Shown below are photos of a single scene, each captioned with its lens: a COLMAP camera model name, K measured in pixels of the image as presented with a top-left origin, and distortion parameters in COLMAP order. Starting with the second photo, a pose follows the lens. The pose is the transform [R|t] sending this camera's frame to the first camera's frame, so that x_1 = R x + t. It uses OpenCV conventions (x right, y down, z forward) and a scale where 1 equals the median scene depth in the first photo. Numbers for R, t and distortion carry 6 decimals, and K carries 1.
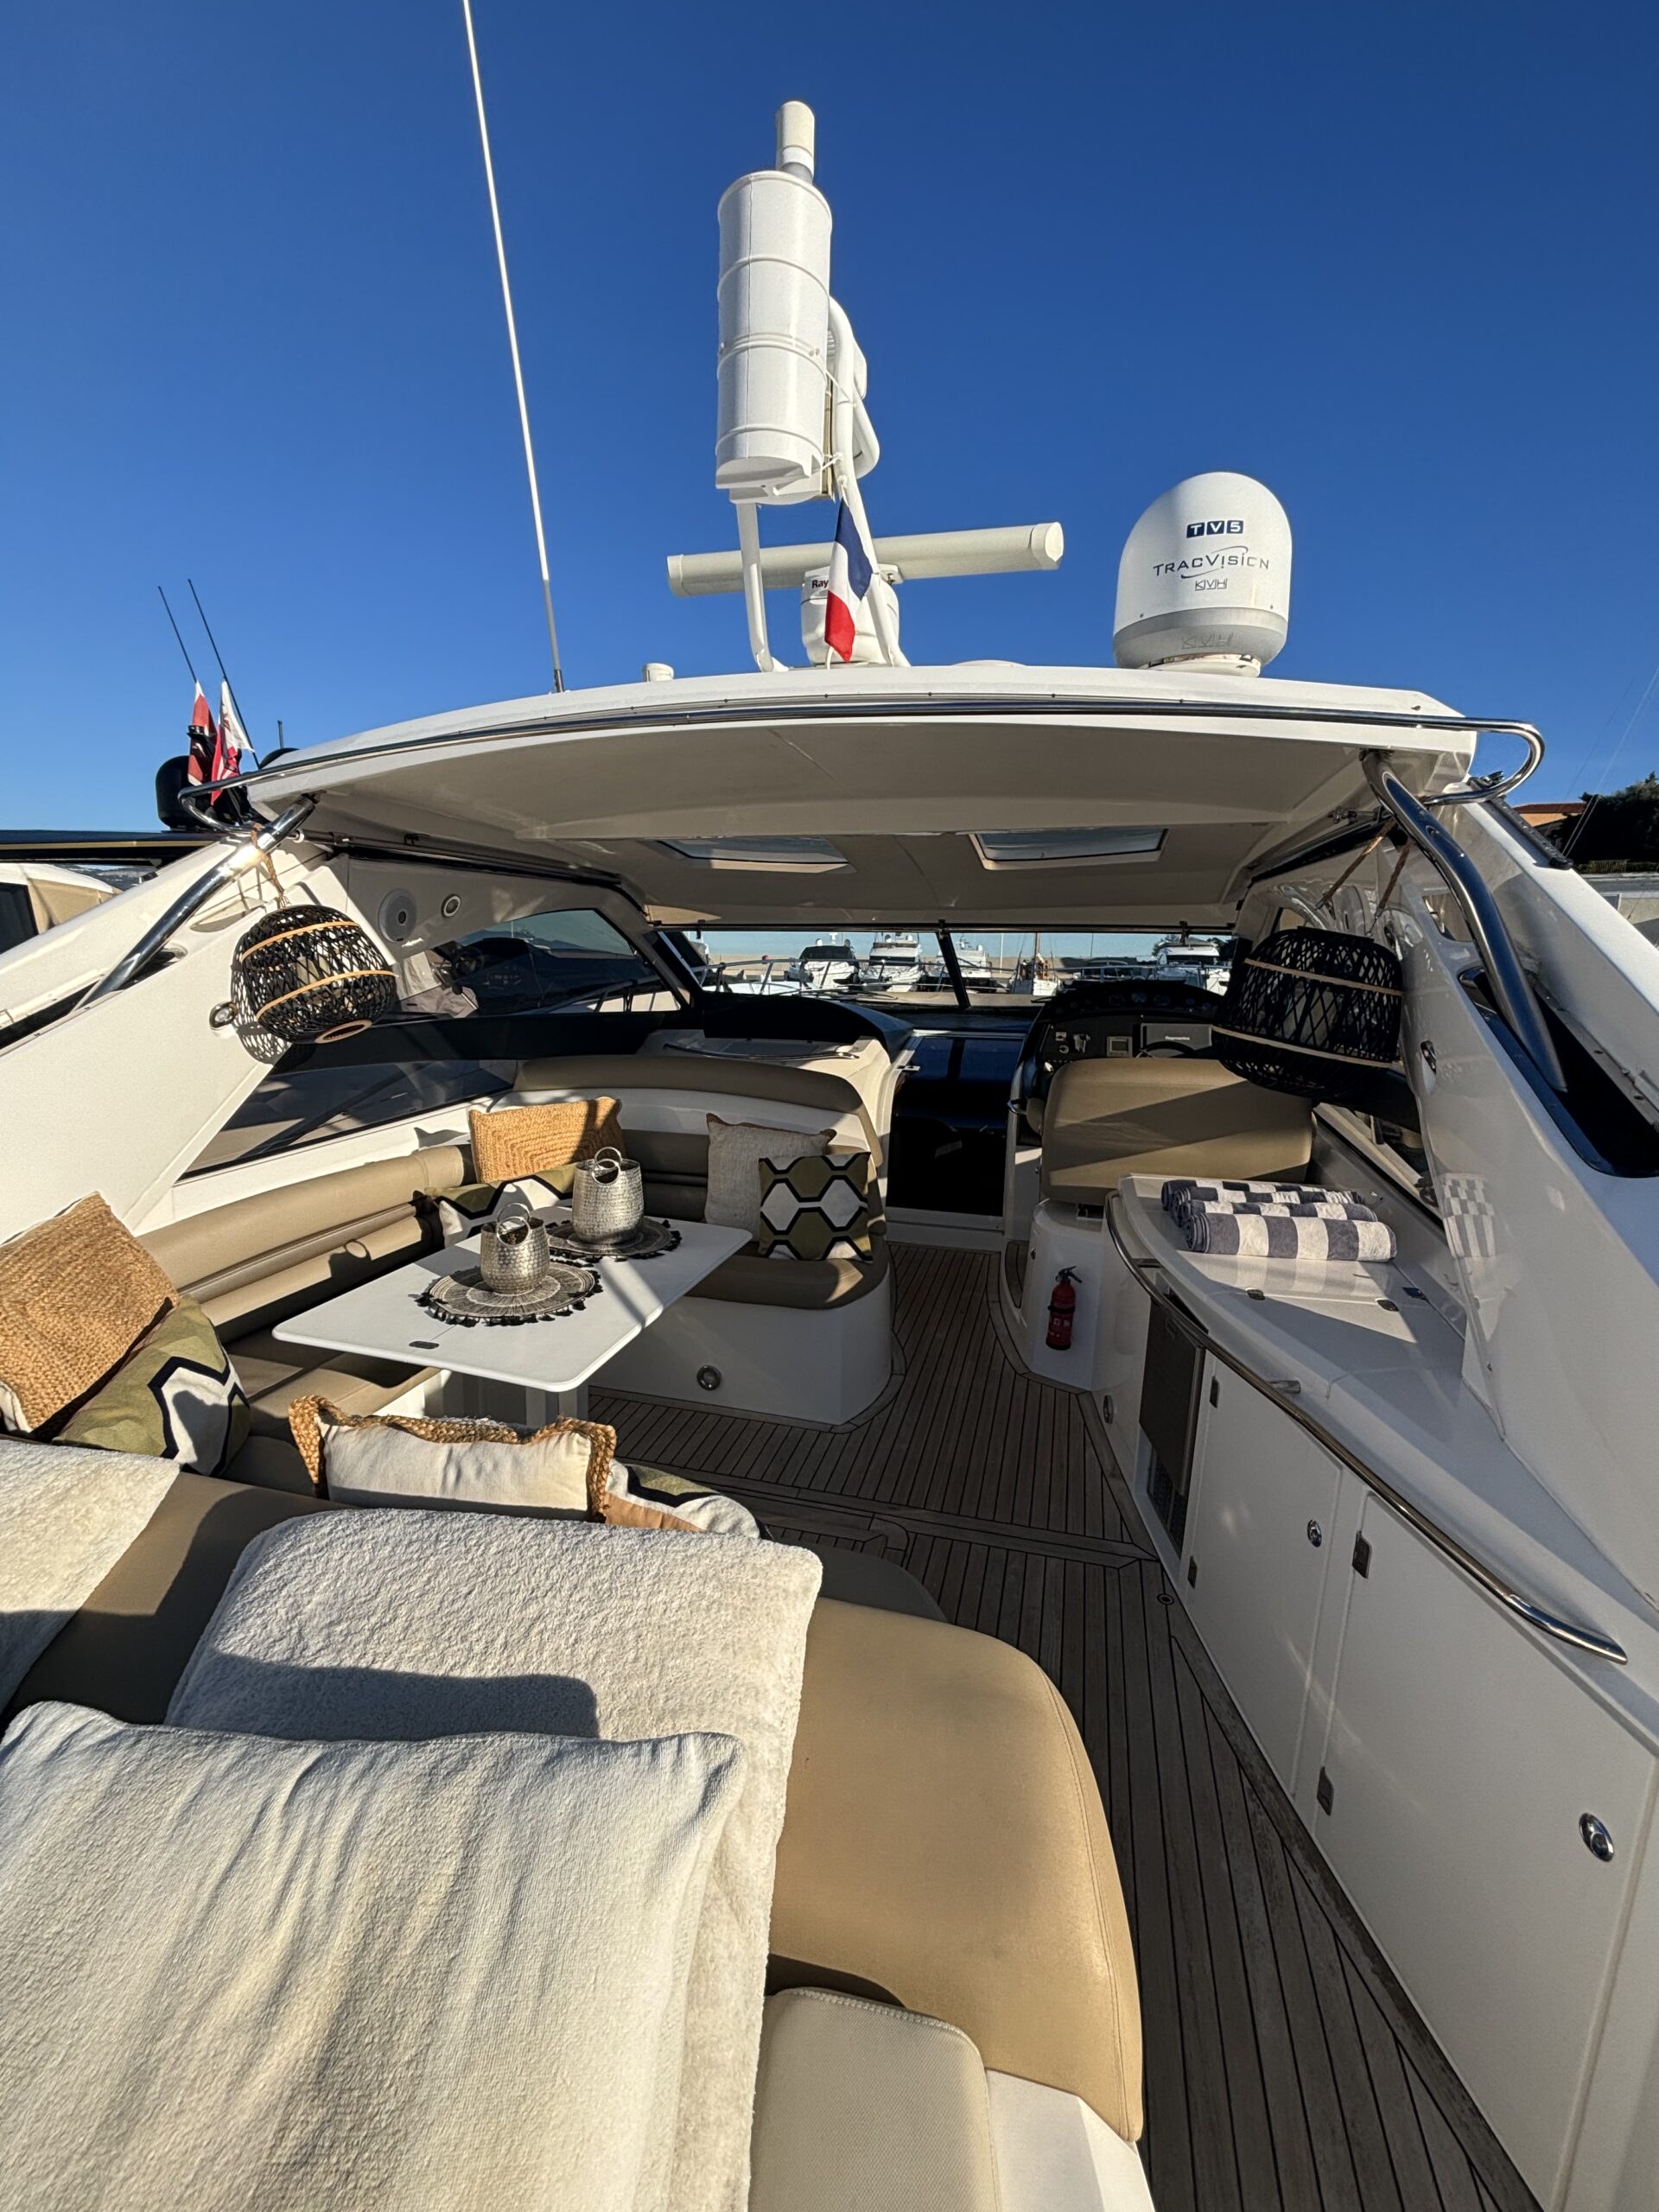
lens RADIAL K [[911.7, 0, 838.9], [0, 911.7, 1102.4], [0, 0, 1]] dist [0.000547, -0.000082]
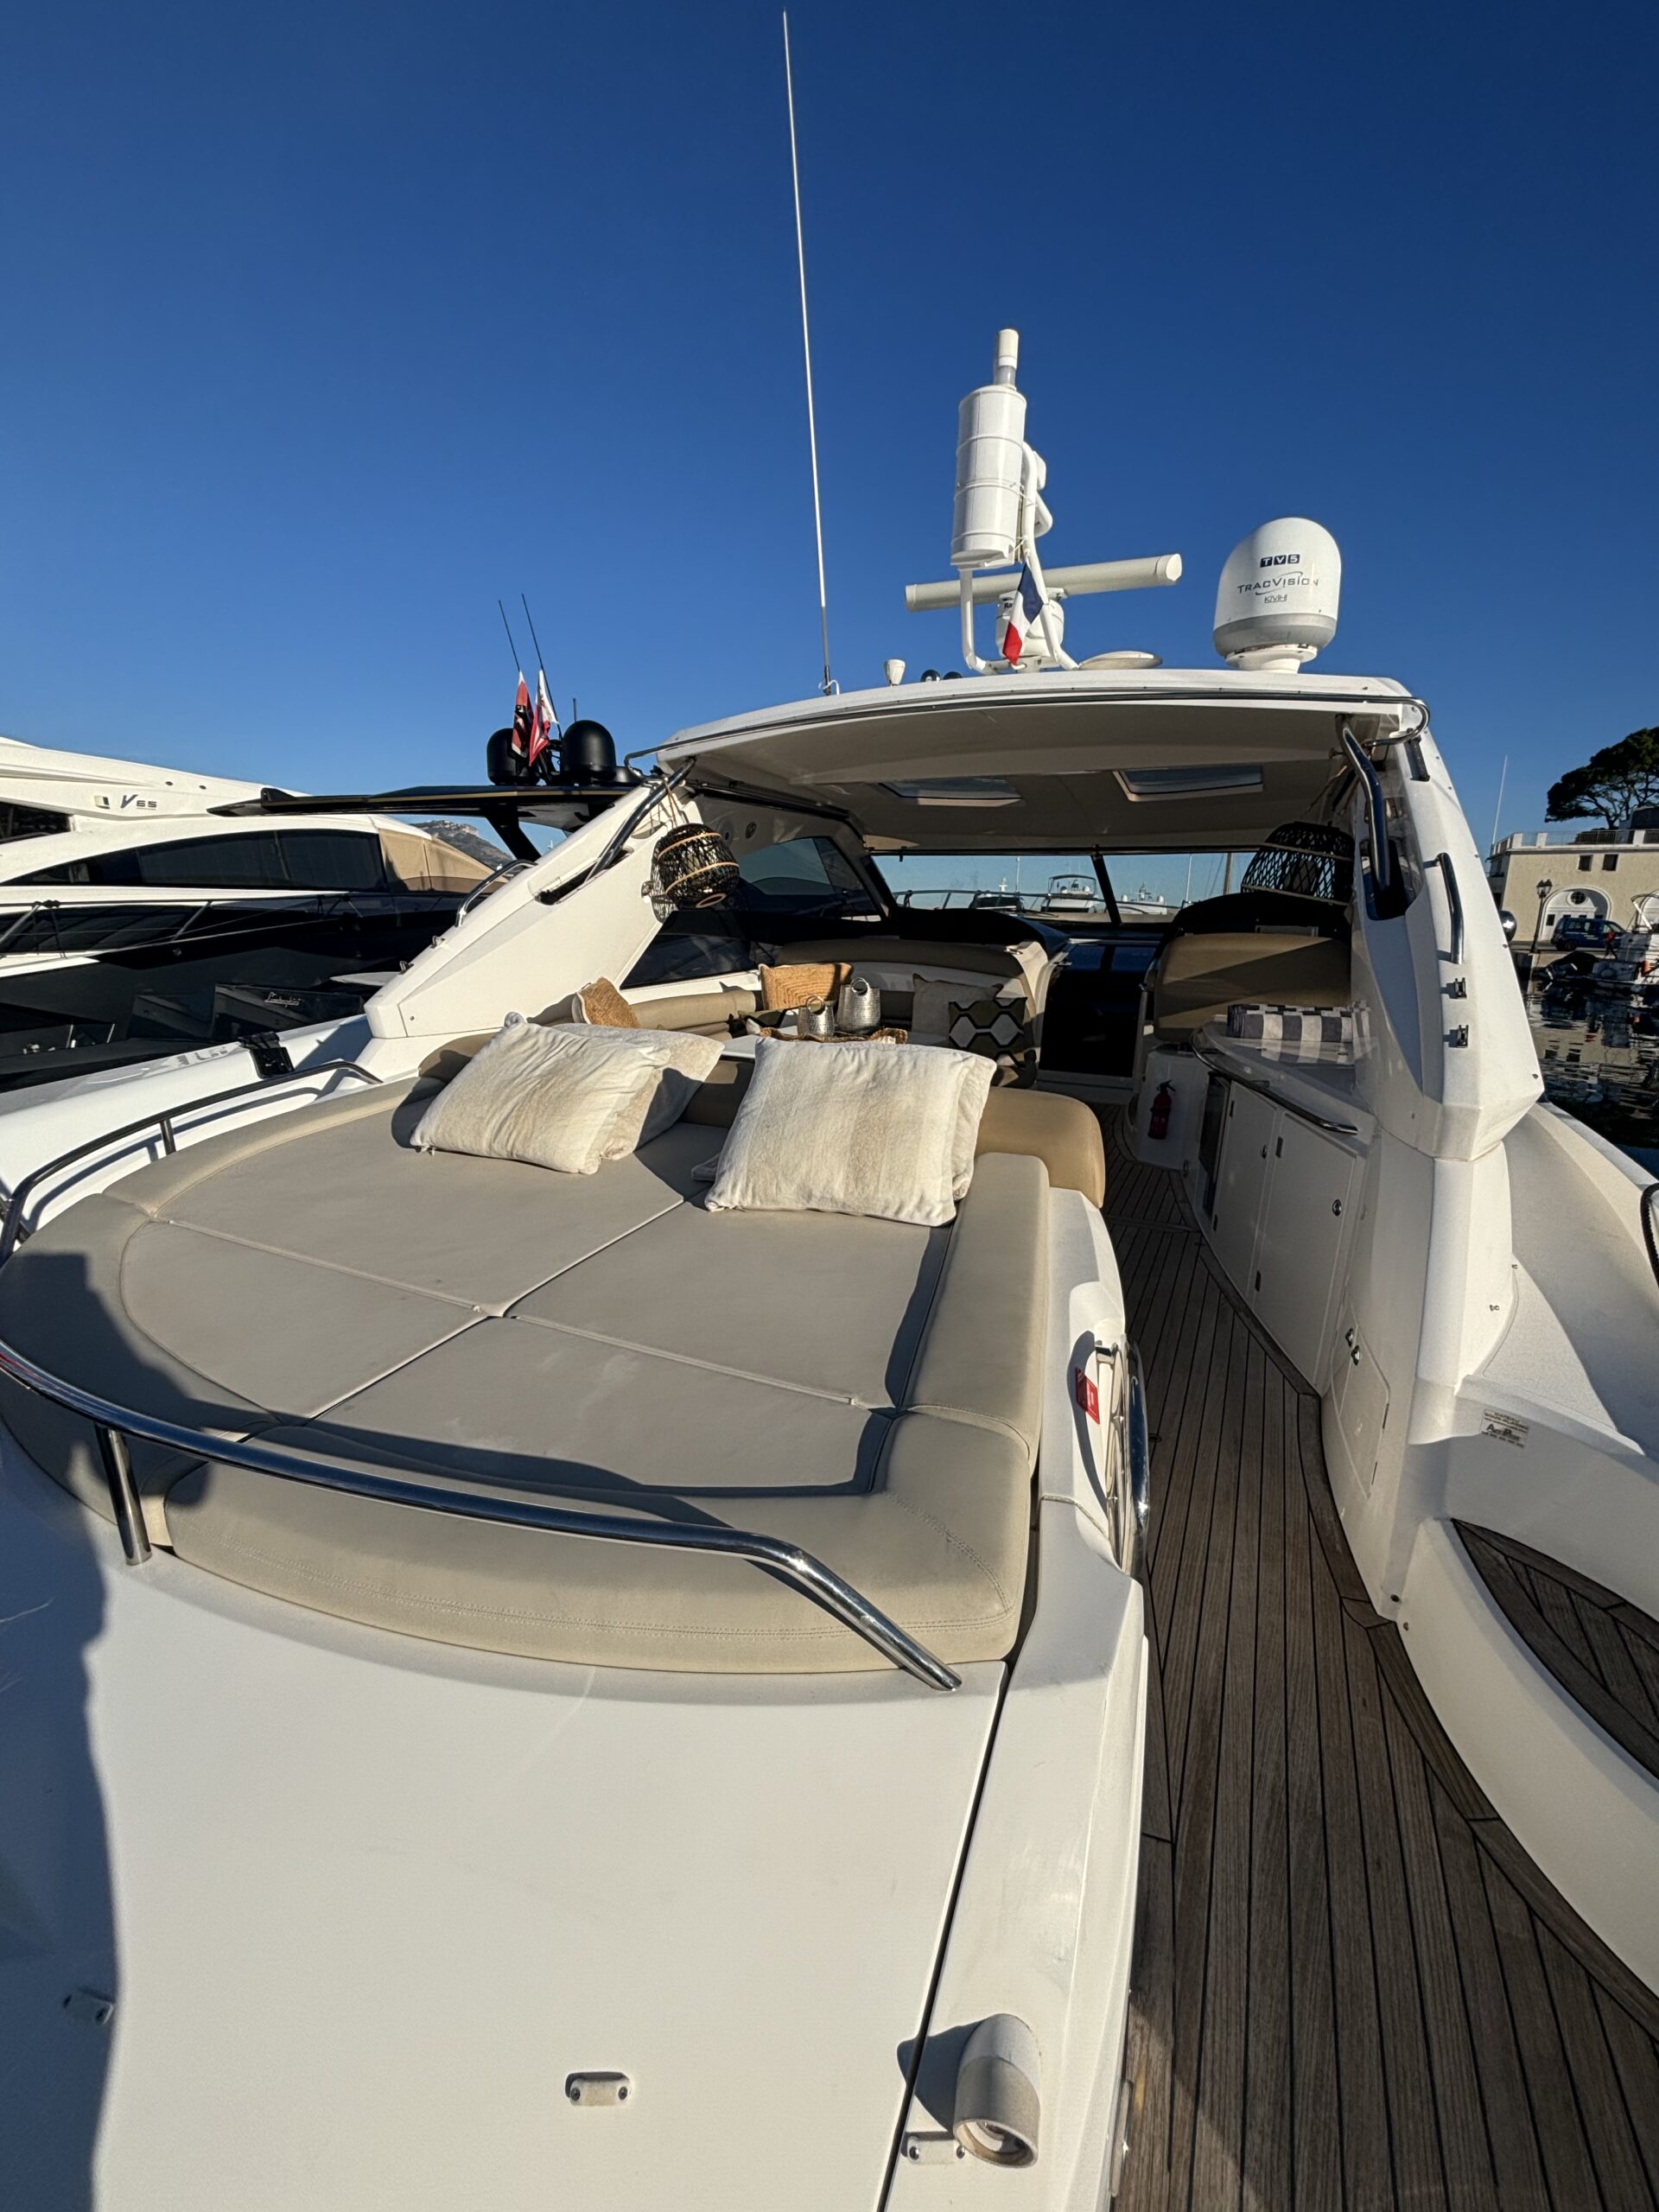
lens RADIAL K [[911.7, 0, 838.9], [0, 911.7, 1102.4], [0, 0, 1]] dist [0.000547, -0.000082]
pose [[0.983912, 0.040344, -0.174039, -0.002882], [-0.031808, 0.998163, 0.051561, 0.187125], [0.175800, -0.045196, 0.983388, -0.585869]]
